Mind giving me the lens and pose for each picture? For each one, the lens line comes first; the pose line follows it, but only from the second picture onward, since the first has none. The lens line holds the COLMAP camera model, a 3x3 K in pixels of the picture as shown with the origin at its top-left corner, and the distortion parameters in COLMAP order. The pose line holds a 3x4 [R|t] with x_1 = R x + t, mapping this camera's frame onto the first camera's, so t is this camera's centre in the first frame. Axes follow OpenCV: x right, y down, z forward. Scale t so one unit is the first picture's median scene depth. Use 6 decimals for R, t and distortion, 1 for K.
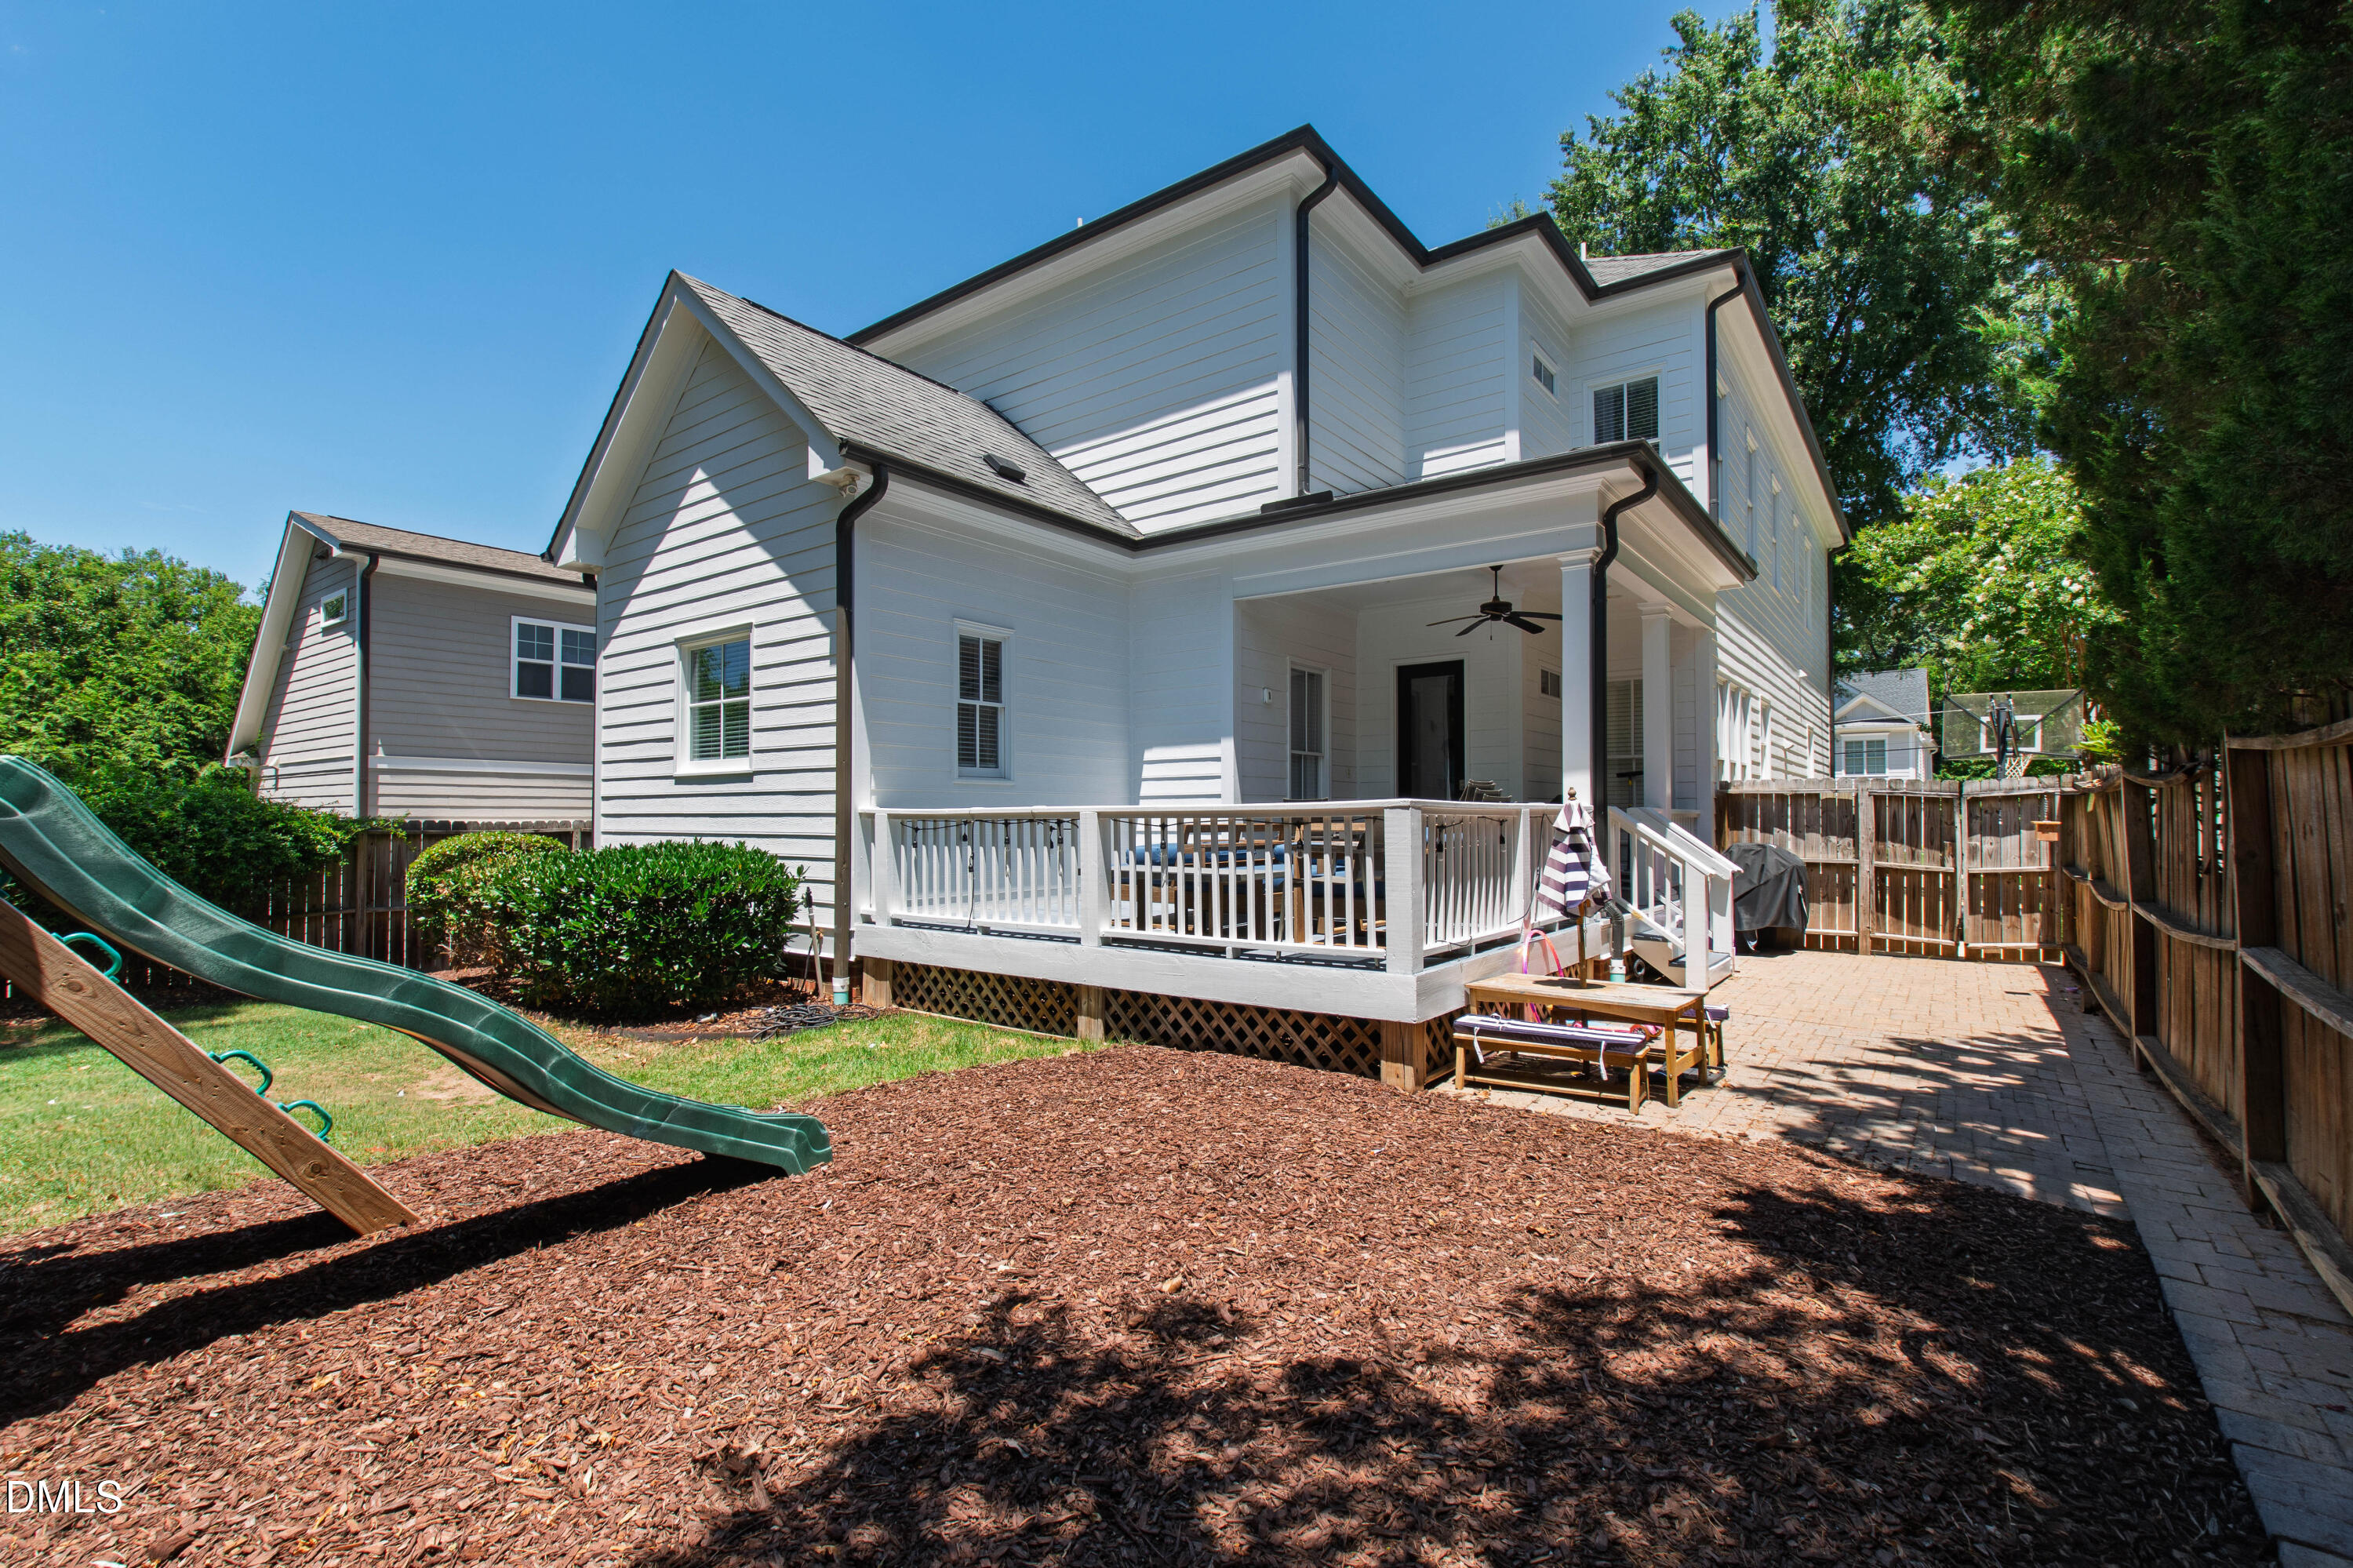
lens RADIAL K [[1048.0, 0, 1186.7], [0, 1048.0, 797.3], [0, 0, 1]] dist [-0.000044, 0.000011]
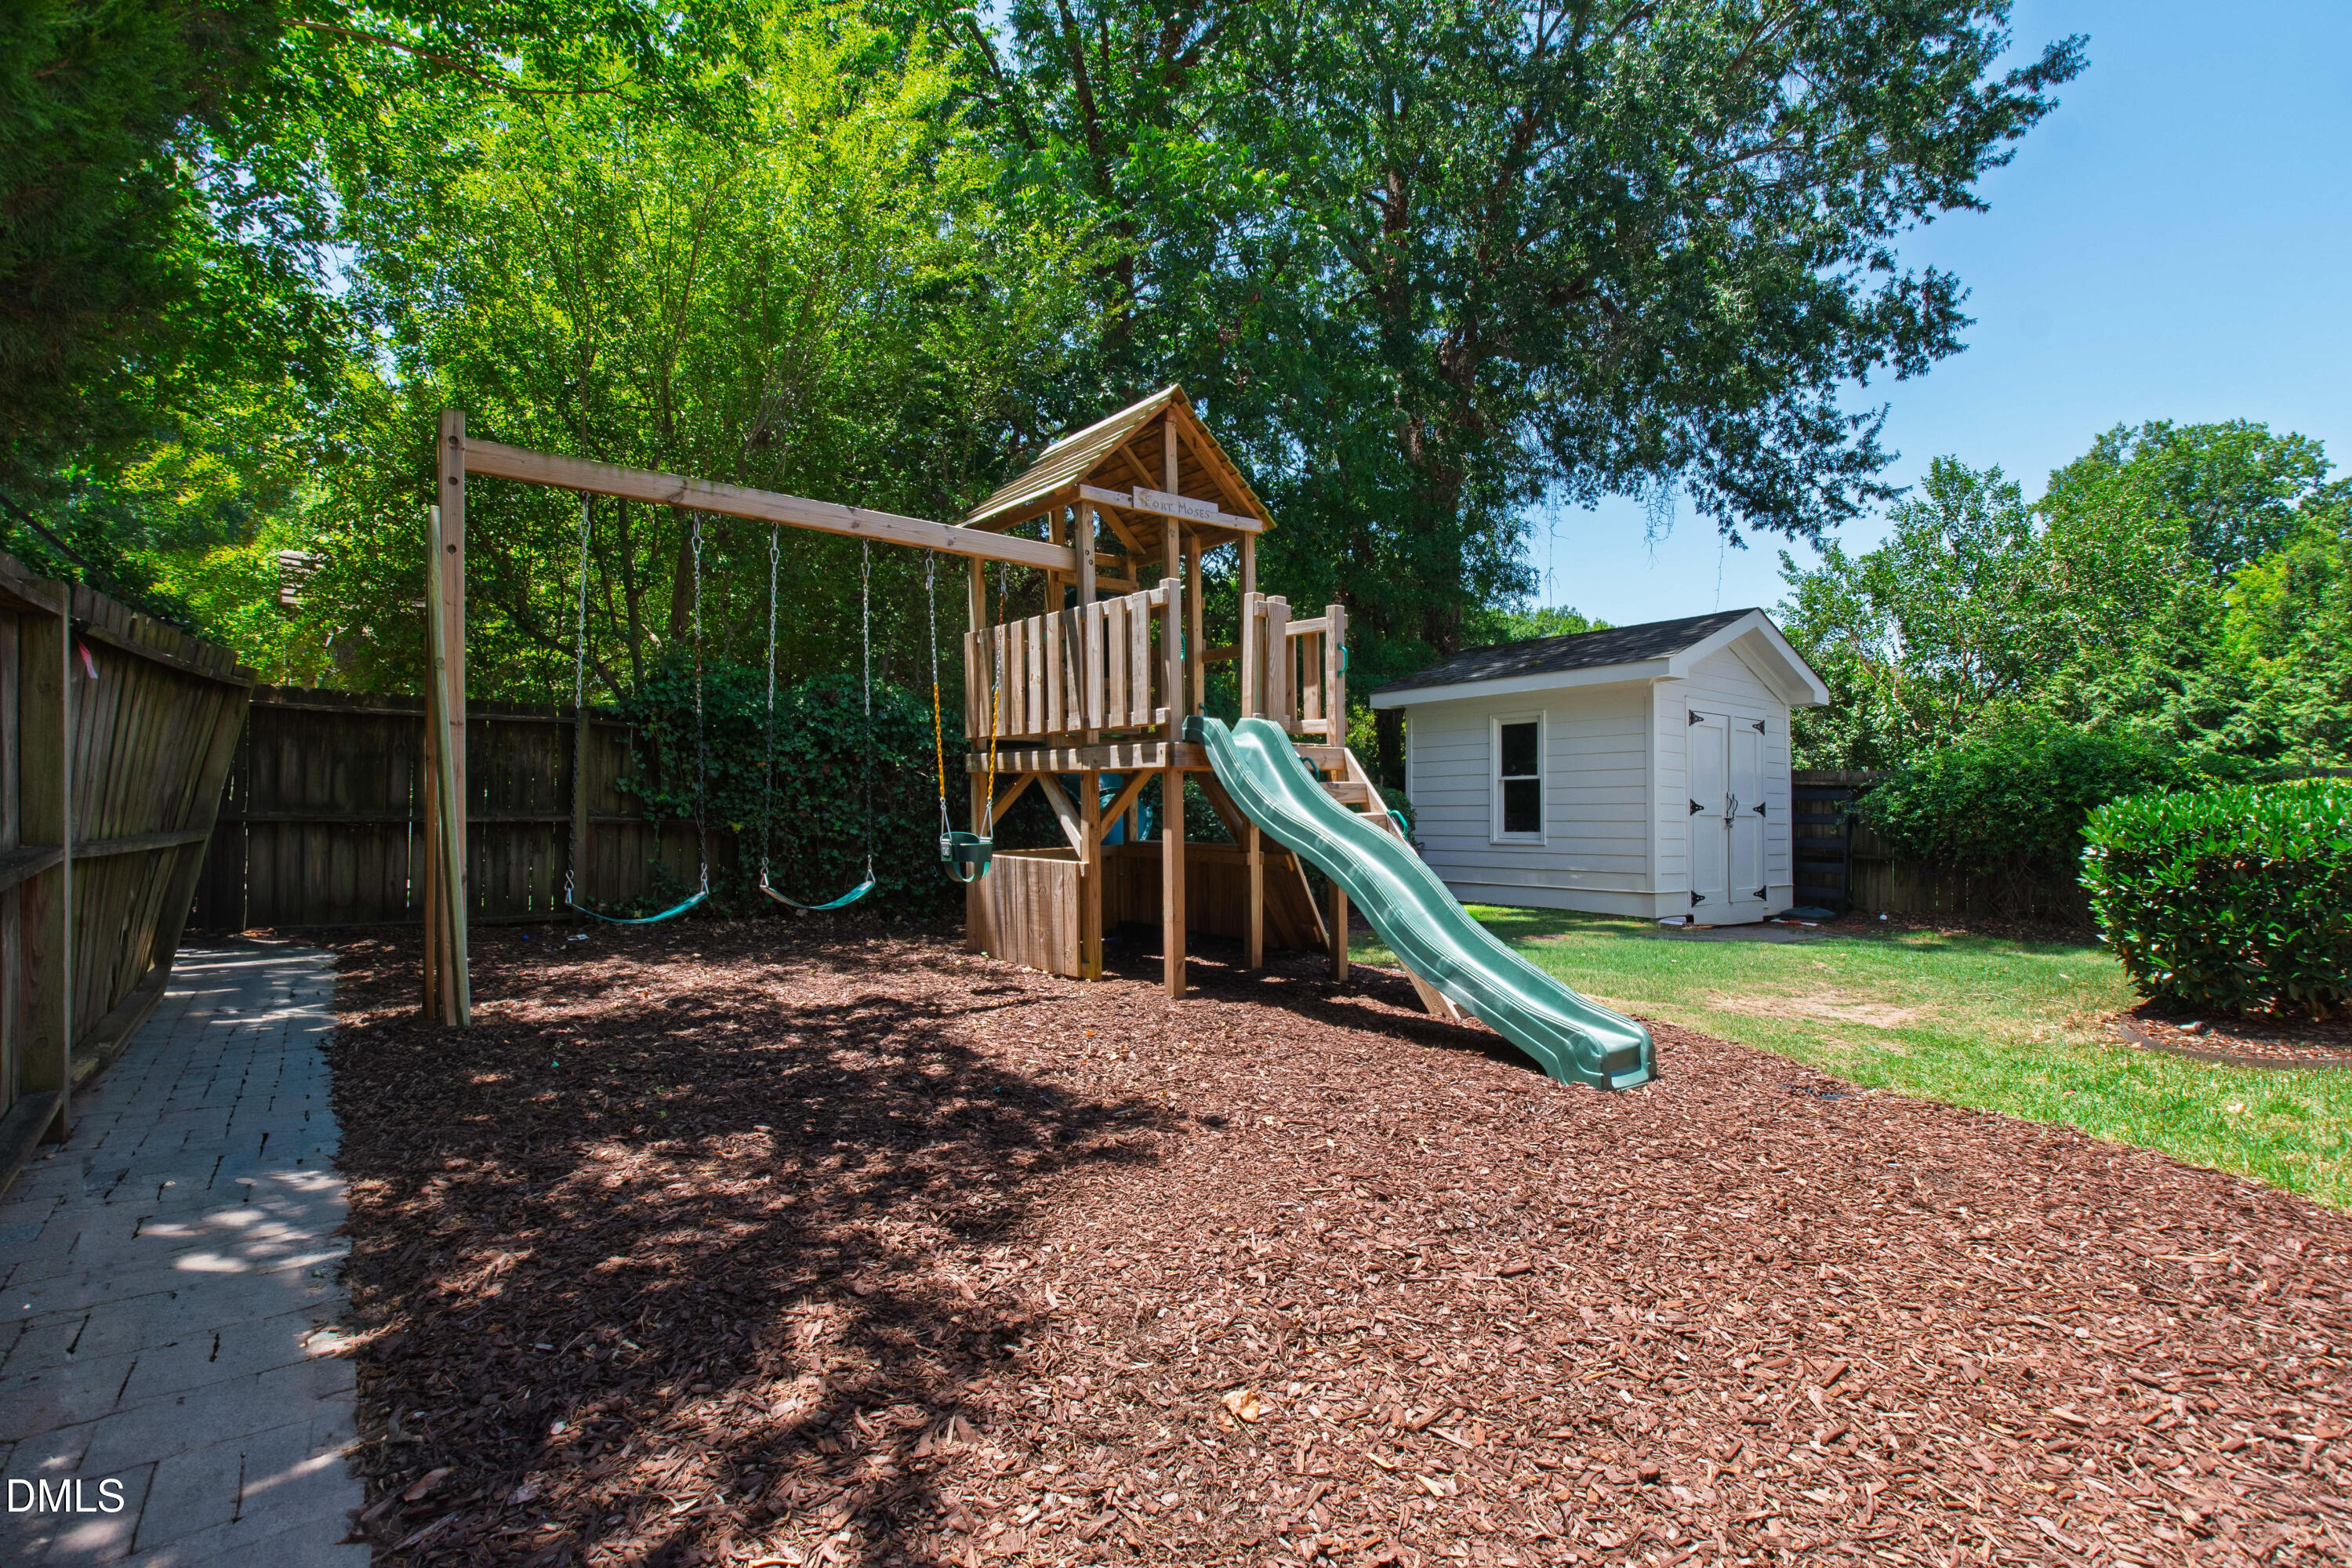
lens RADIAL K [[1047.5, 0, 1183.0], [0, 1047.5, 788.1], [0, 0, 1]] dist [-0.000044, 0.000011]
pose [[-0.266555, -0.001274, -0.963819, 1.153563], [0.016754, 0.999842, -0.005956, 0.119136], [0.963674, -0.017735, -0.266492, 1.490695]]
